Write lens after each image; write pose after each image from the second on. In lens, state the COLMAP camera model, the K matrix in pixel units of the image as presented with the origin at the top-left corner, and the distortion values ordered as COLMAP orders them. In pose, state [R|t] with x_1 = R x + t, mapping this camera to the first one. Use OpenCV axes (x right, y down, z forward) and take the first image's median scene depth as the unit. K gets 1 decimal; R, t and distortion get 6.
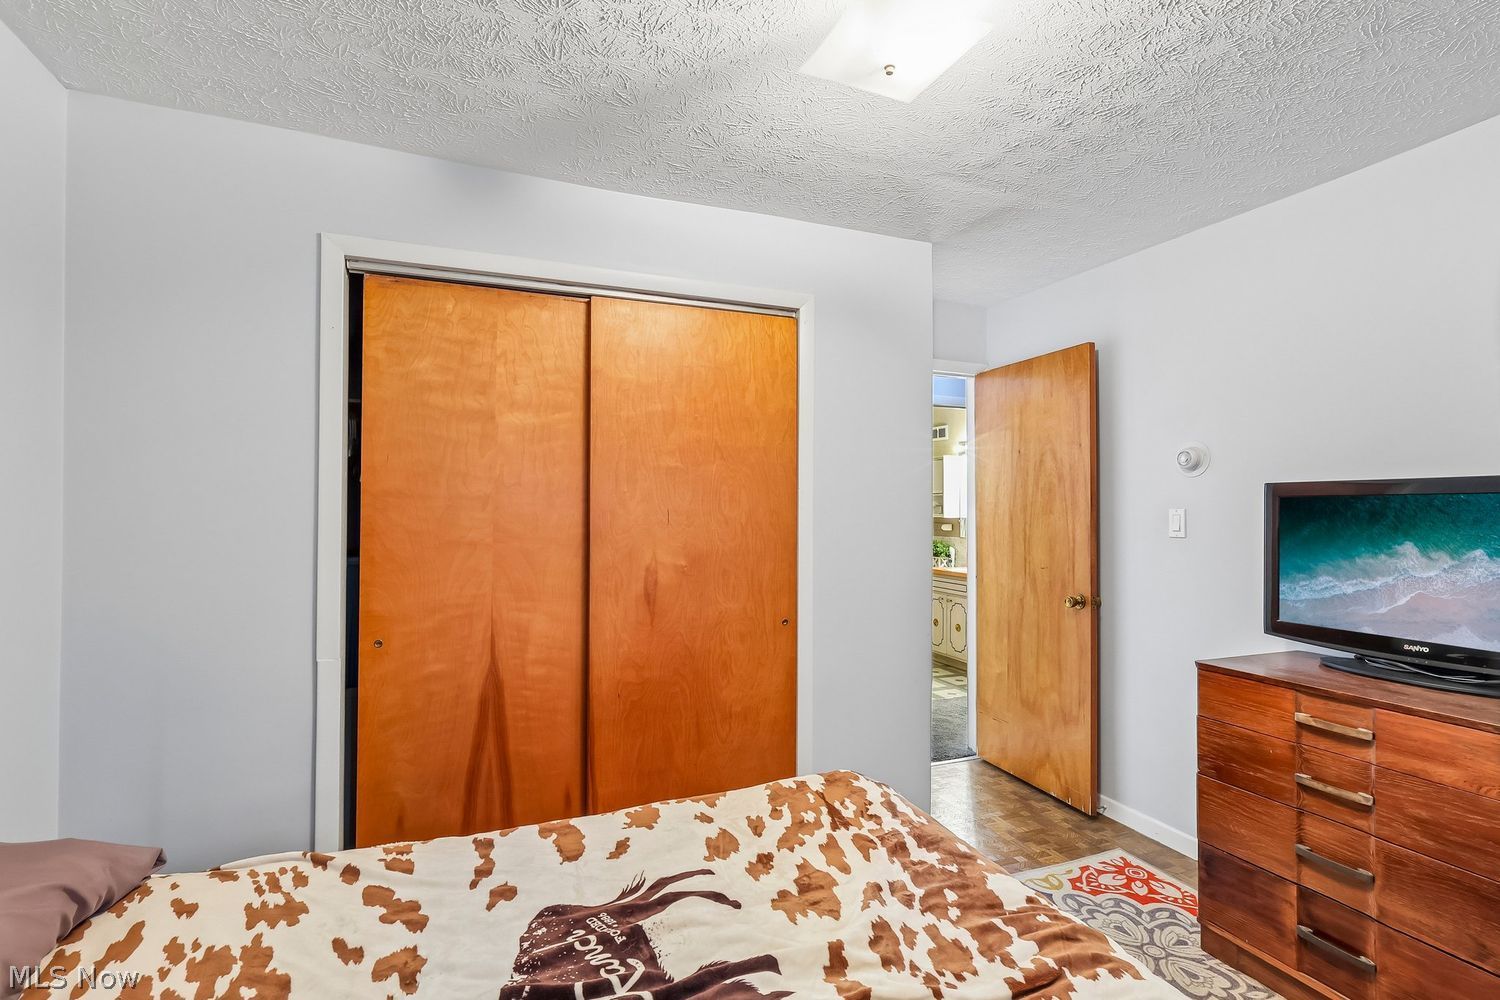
lens RADIAL K [[701.0, 0, 750.0], [0, 701.0, 500.0], [0, 0, 1]] dist [0.005977, -0.000086]
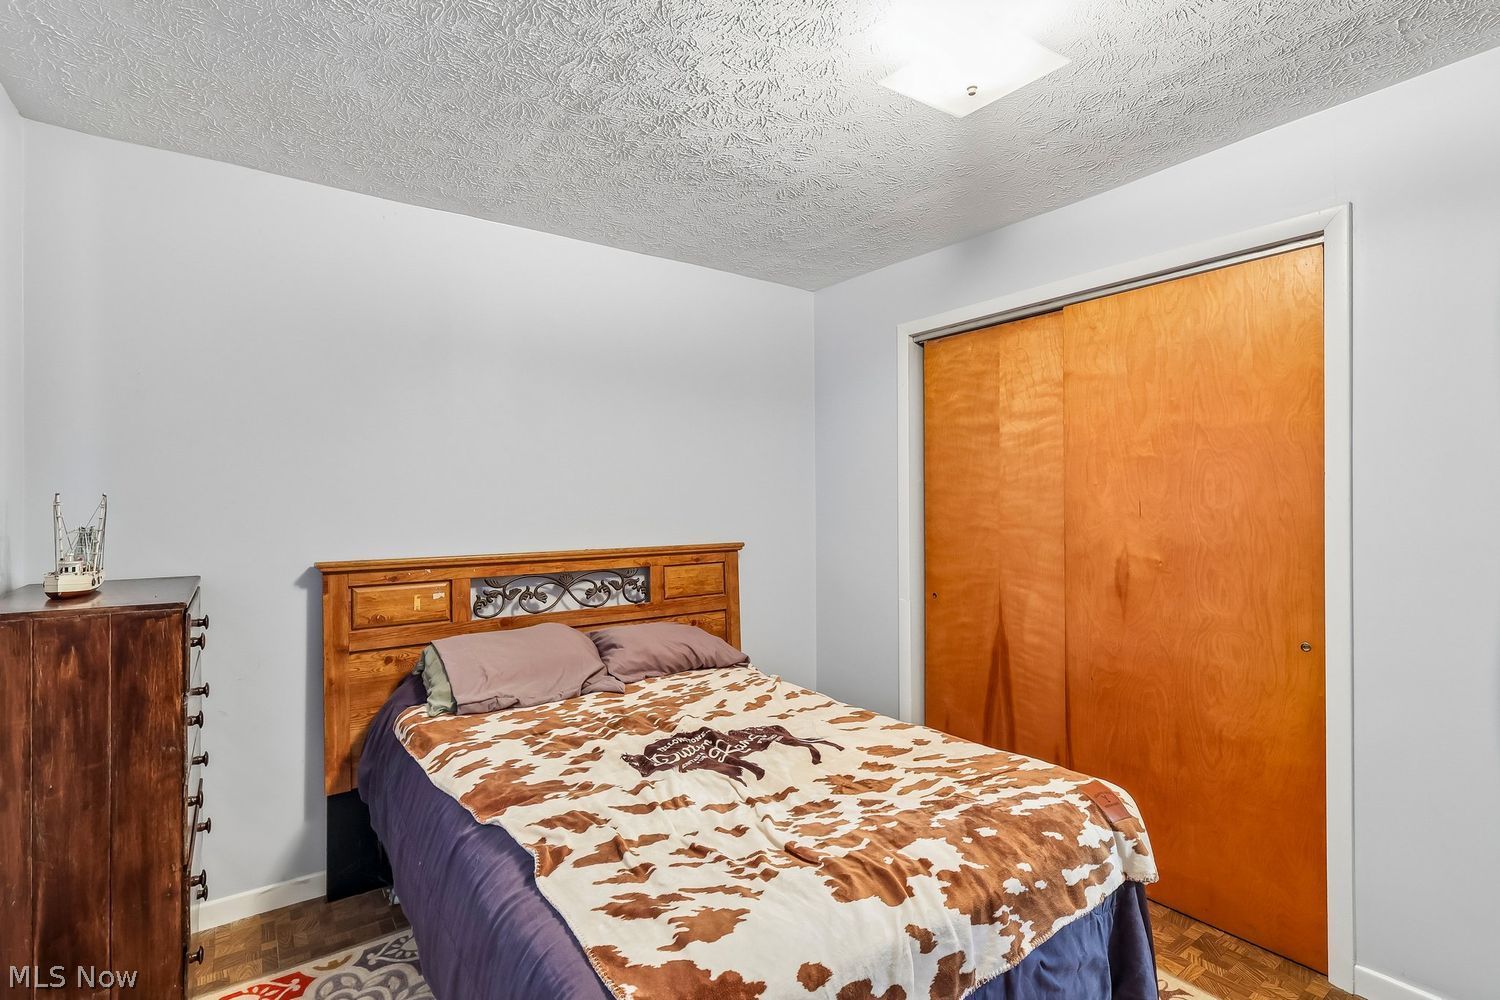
lens RADIAL K [[700.2, 0, 743.8], [0, 700.2, 499.2], [0, 0, 1]] dist [-0.006755, 0.001034]
pose [[0.245121, -0.009807, -0.969443, 0.738940], [0.017171, 0.999836, -0.005773, 0.007285], [0.969341, -0.015231, 0.245249, 0.255109]]
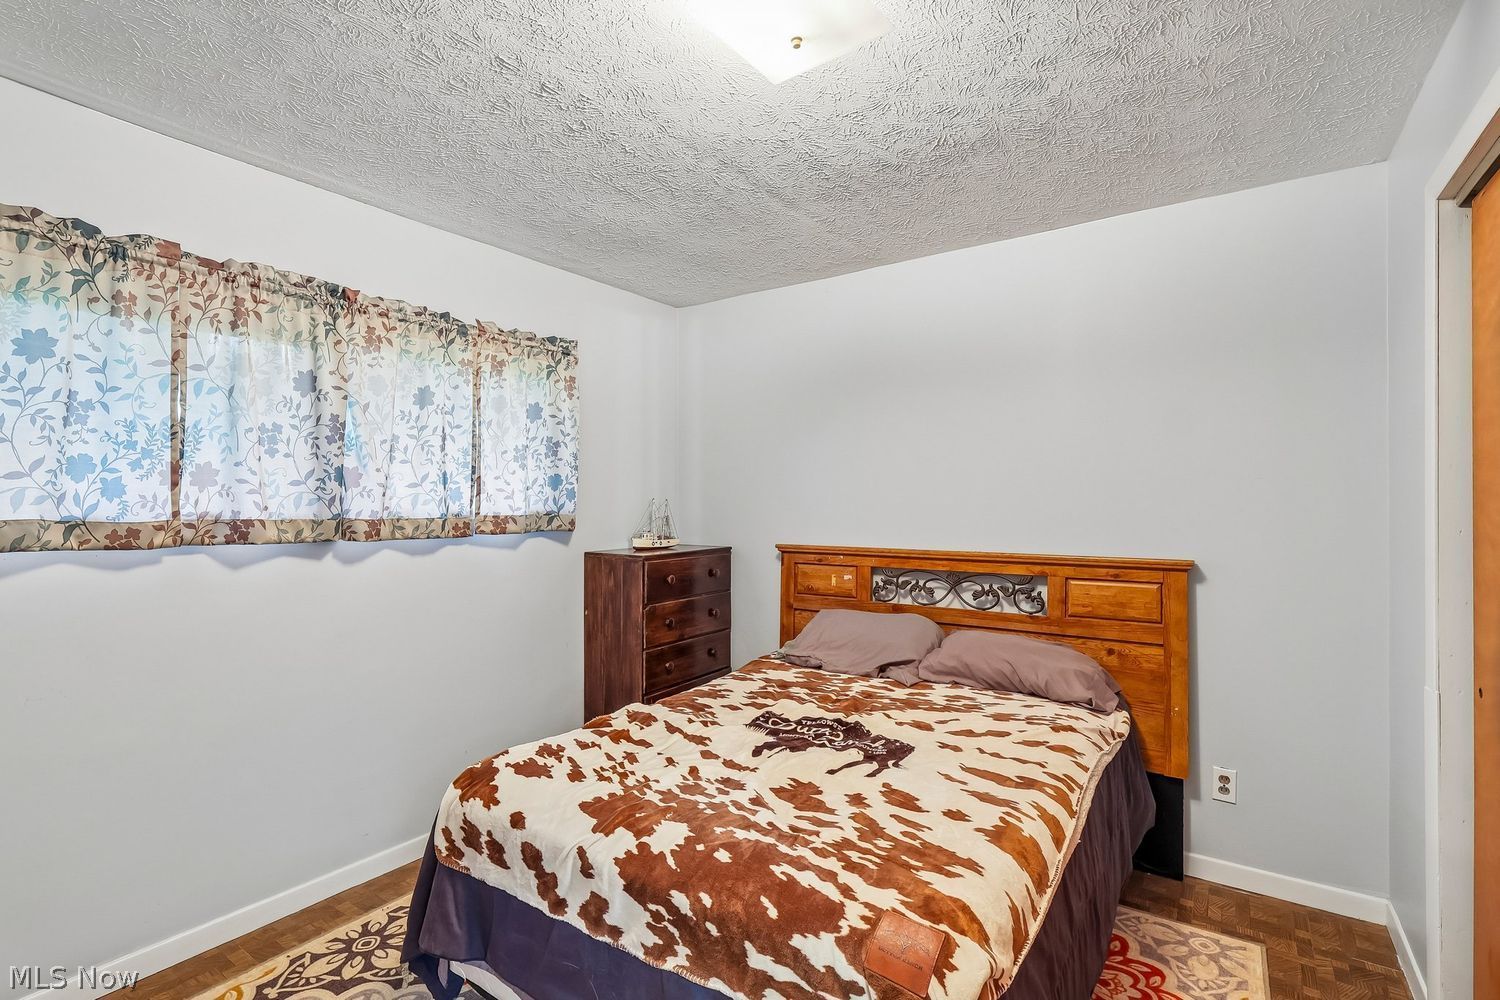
lens RADIAL K [[700.2, 0, 743.8], [0, 700.2, 499.2], [0, 0, 1]] dist [-0.006755, 0.001034]
pose [[-0.829810, -0.006021, -0.558014, 0.506385], [0.002536, 0.999891, -0.014559, 0.007644], [0.558041, -0.013496, -0.829704, 1.122968]]
